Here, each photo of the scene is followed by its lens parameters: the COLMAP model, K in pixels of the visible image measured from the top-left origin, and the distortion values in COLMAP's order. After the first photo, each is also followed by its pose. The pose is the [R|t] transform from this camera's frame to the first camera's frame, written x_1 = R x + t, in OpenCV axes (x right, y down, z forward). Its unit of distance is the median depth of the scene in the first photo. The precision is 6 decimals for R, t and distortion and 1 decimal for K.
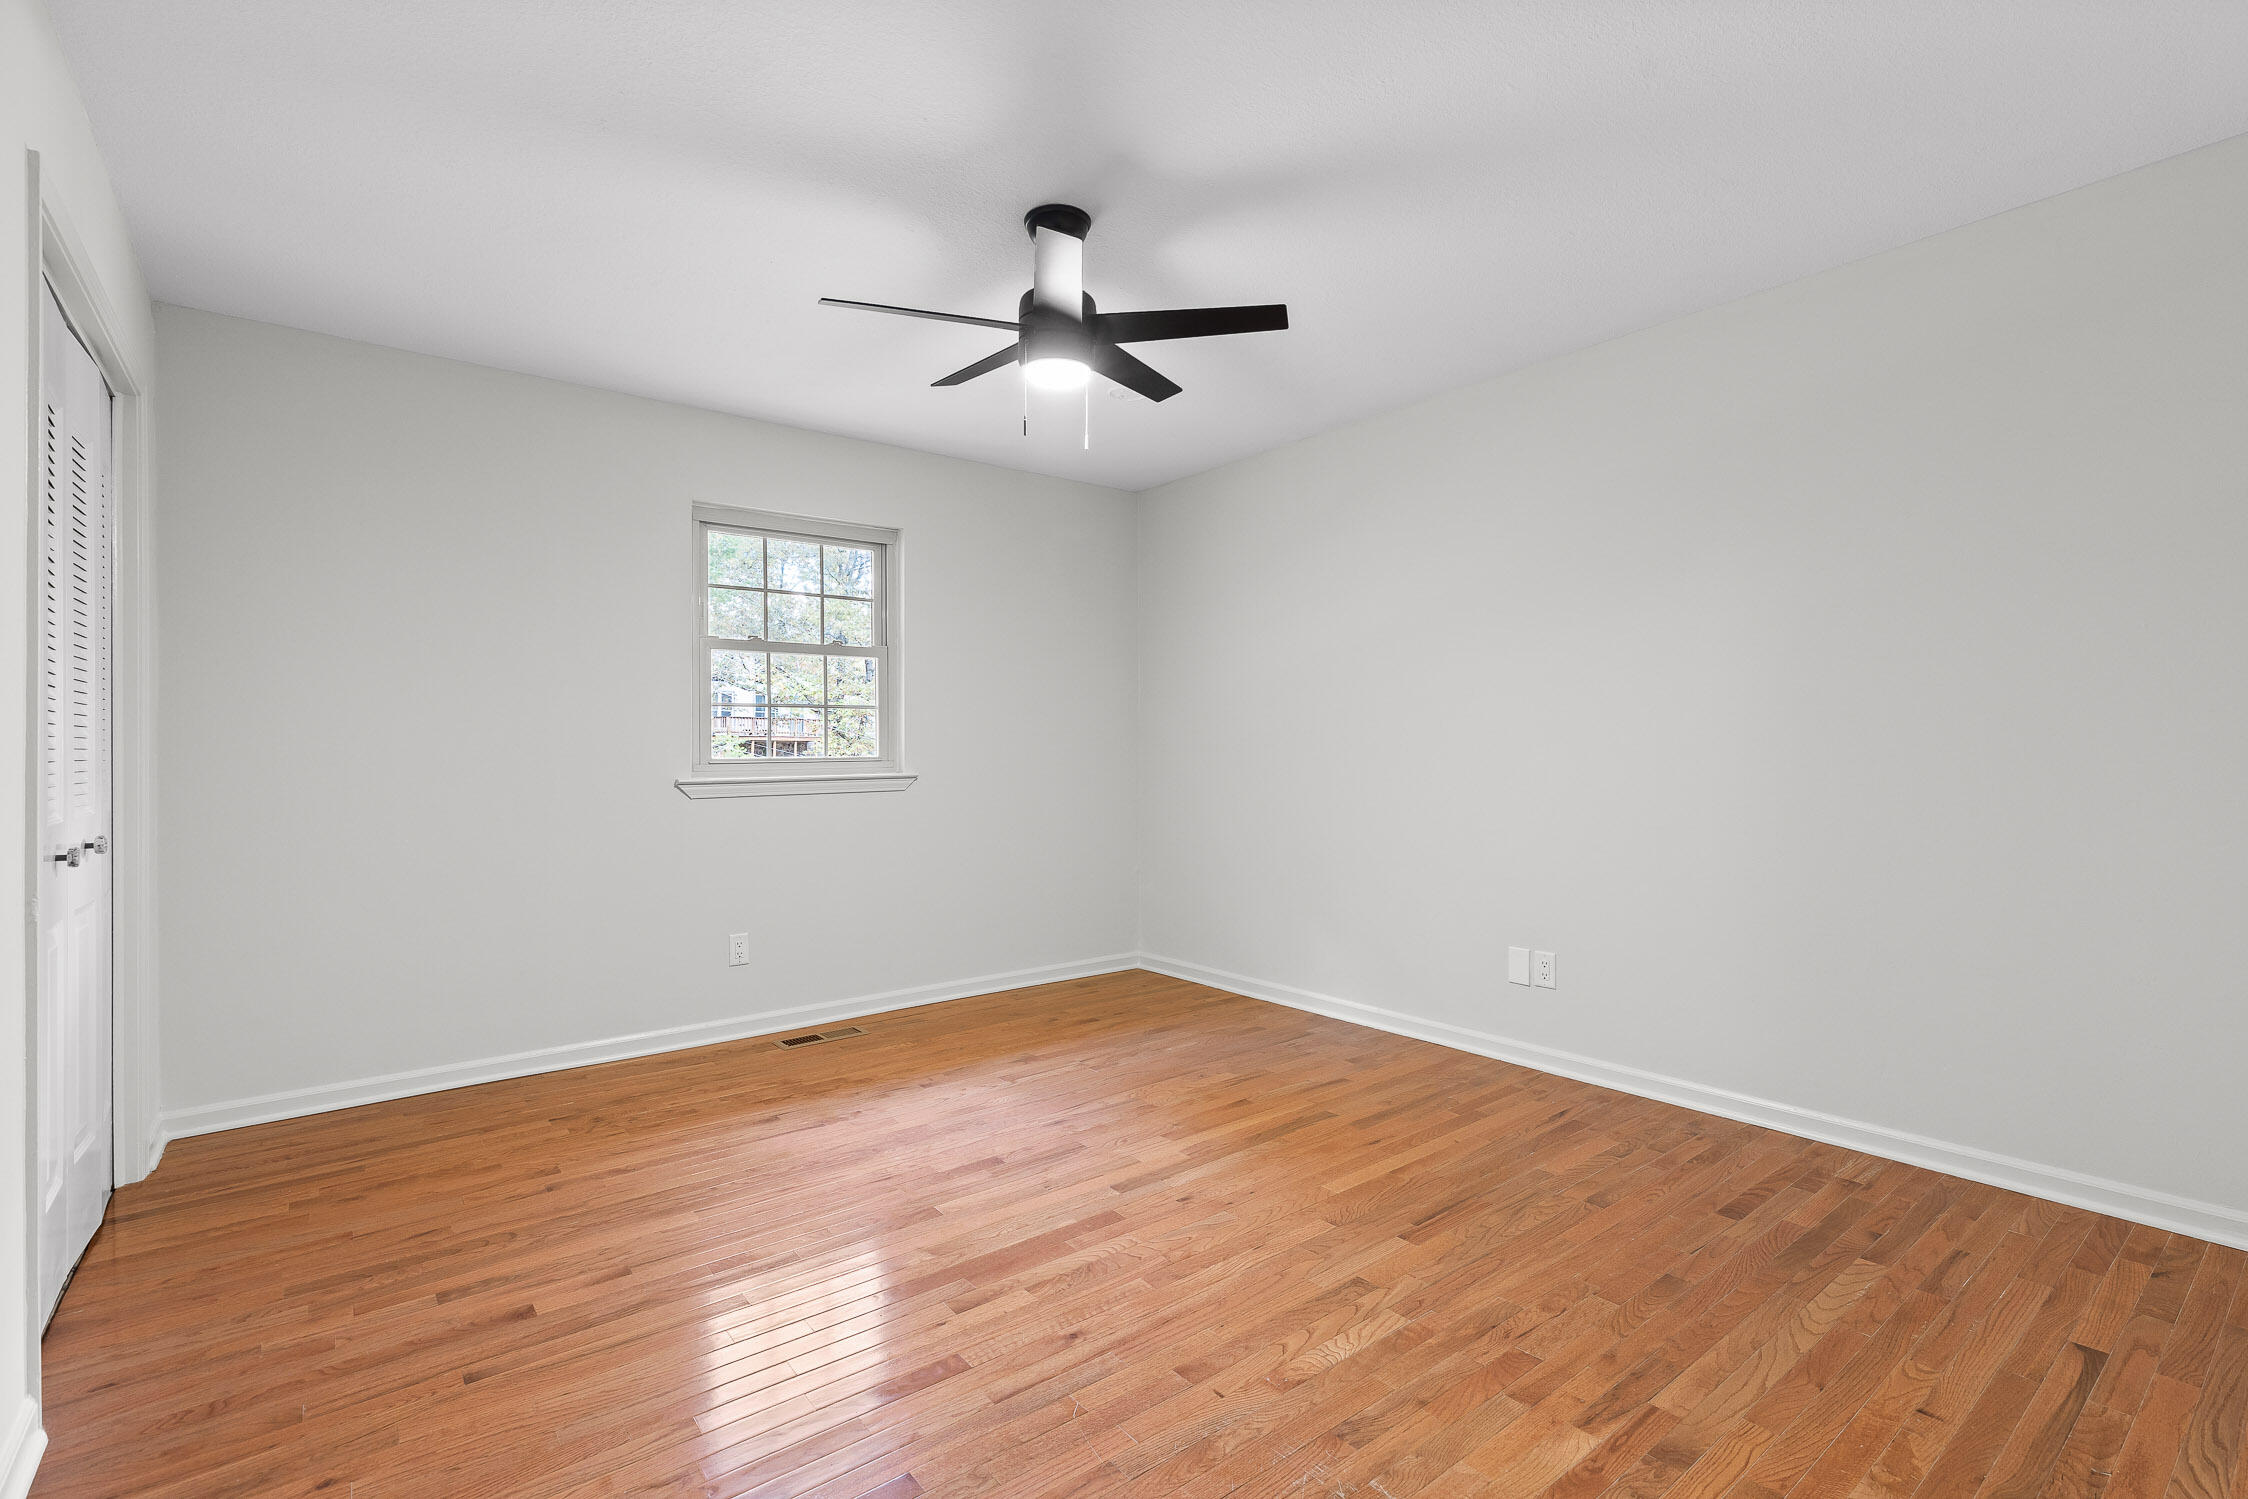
lens RADIAL K [[1034.5, 0, 1121.7], [0, 1034.5, 735.9], [0, 0, 1]] dist [0.000622, -0.000257]
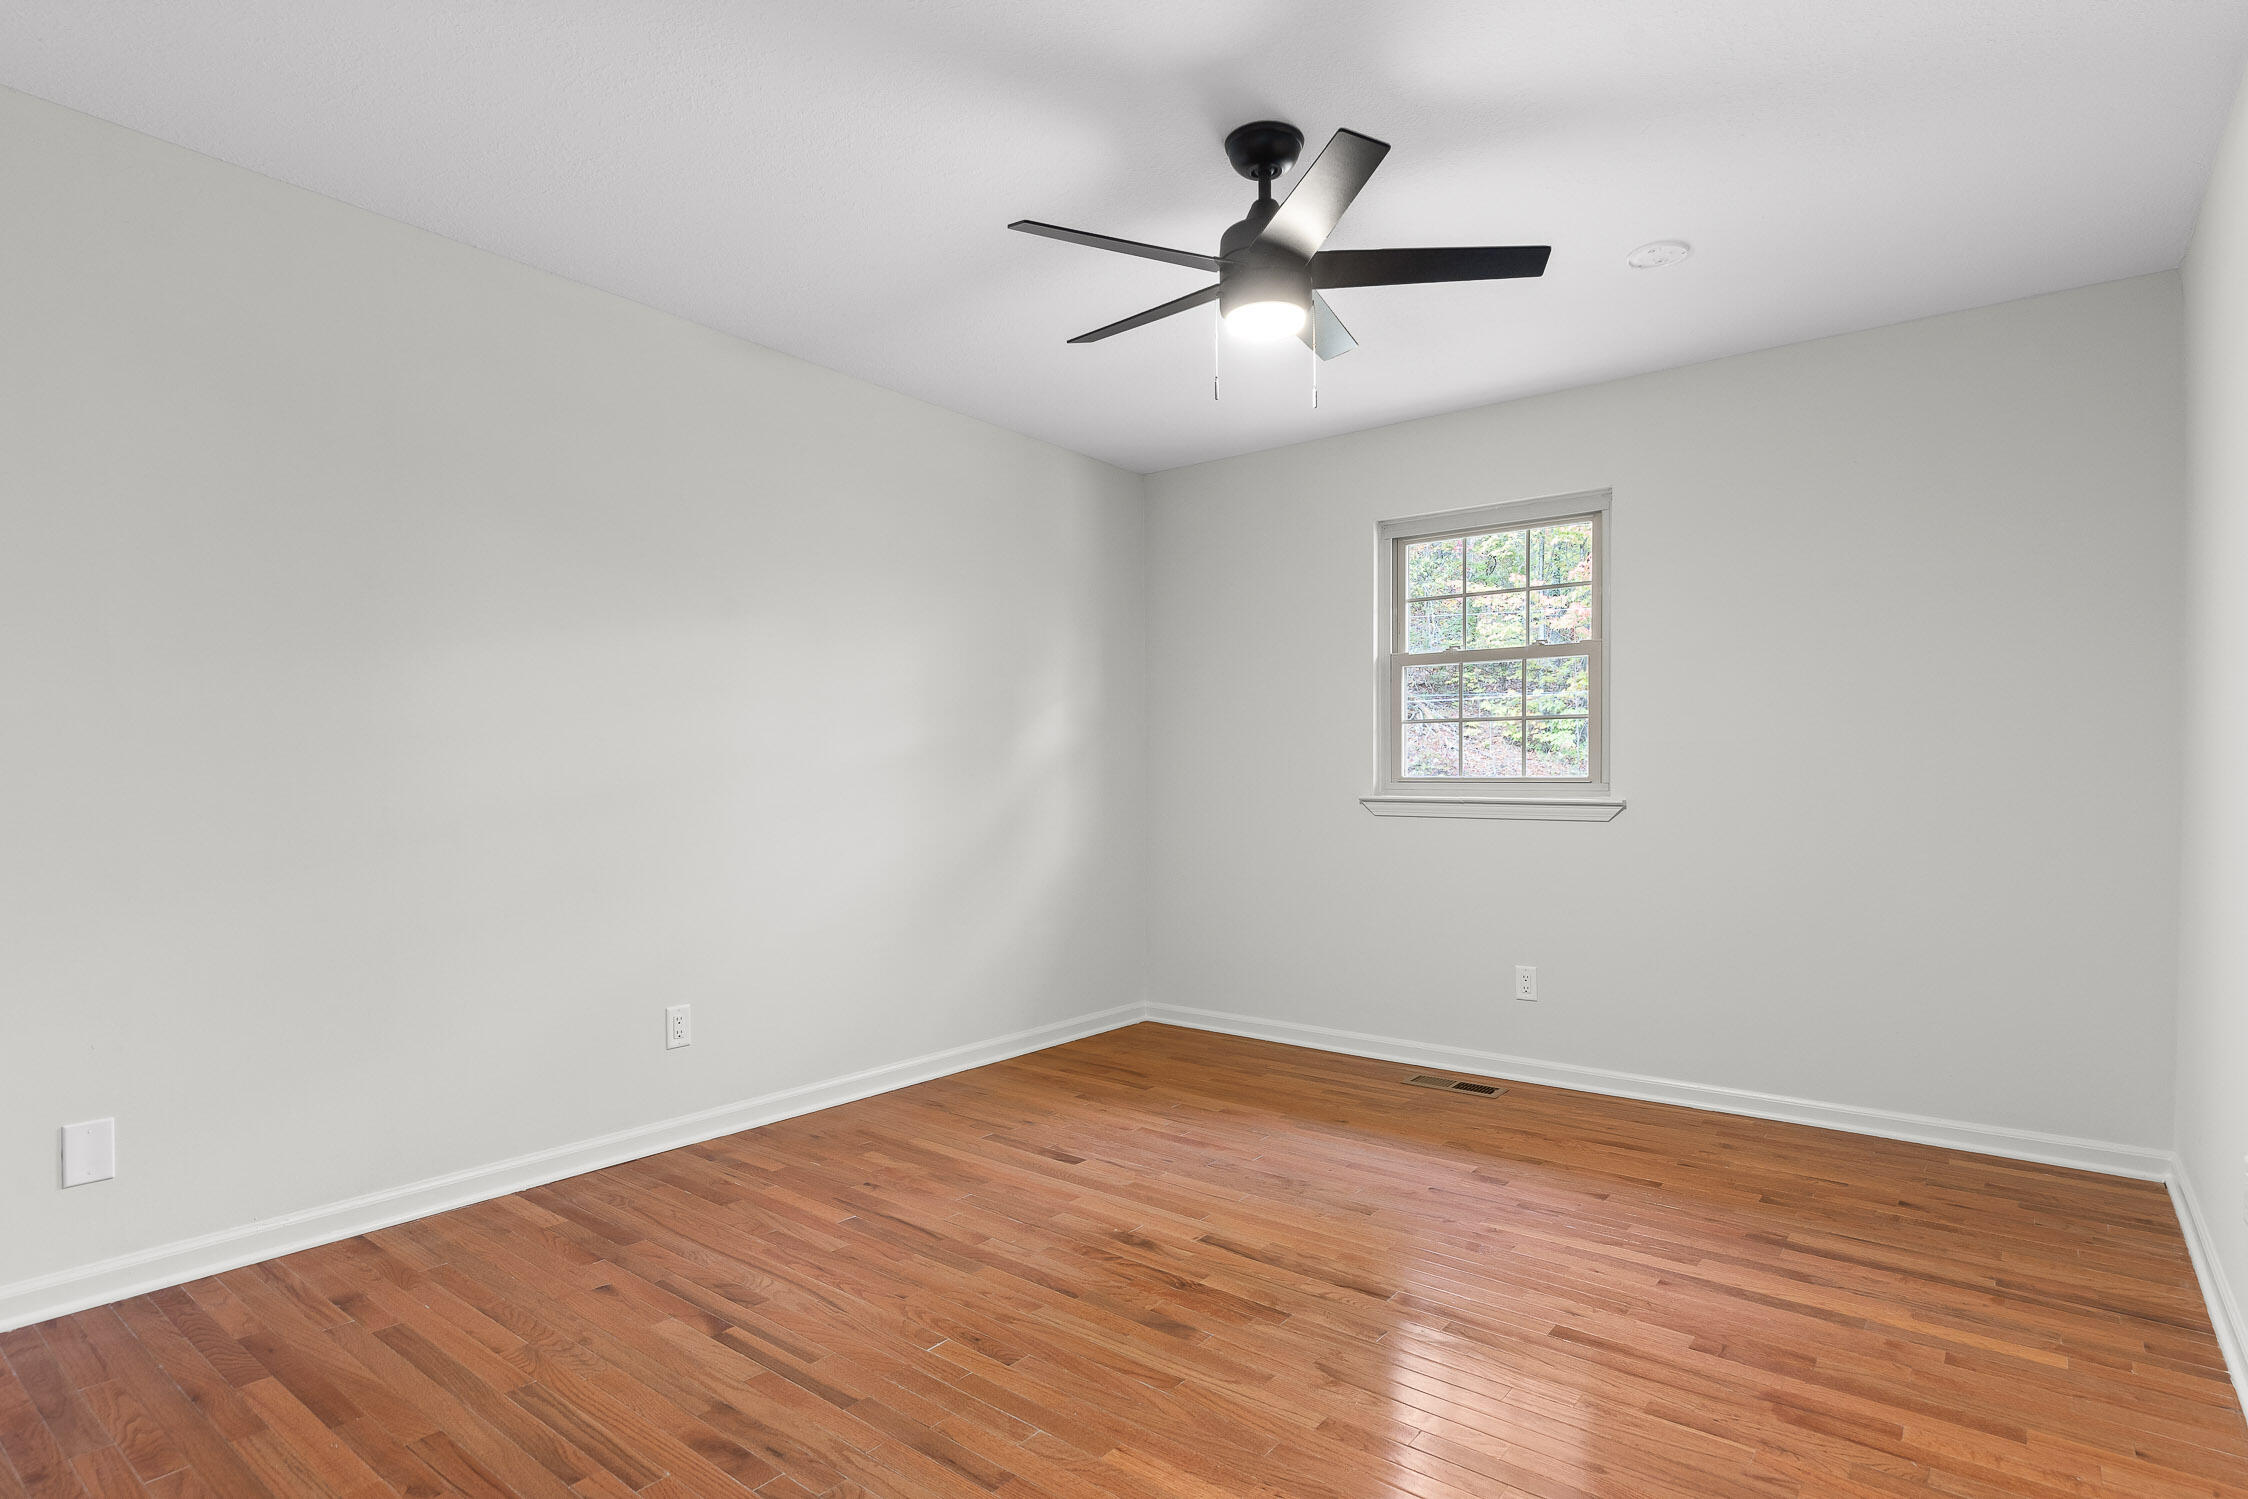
lens RADIAL K [[1143.5, 0, 1124.9], [0, 1143.5, 770.0], [0, 0, 1]] dist [-0.001175, 0.001229]
pose [[0.251371, 0.009578, -0.967843, 0.572182], [0.014875, 0.999795, 0.013758, -0.003191], [0.967776, -0.017855, 0.251177, 0.447880]]
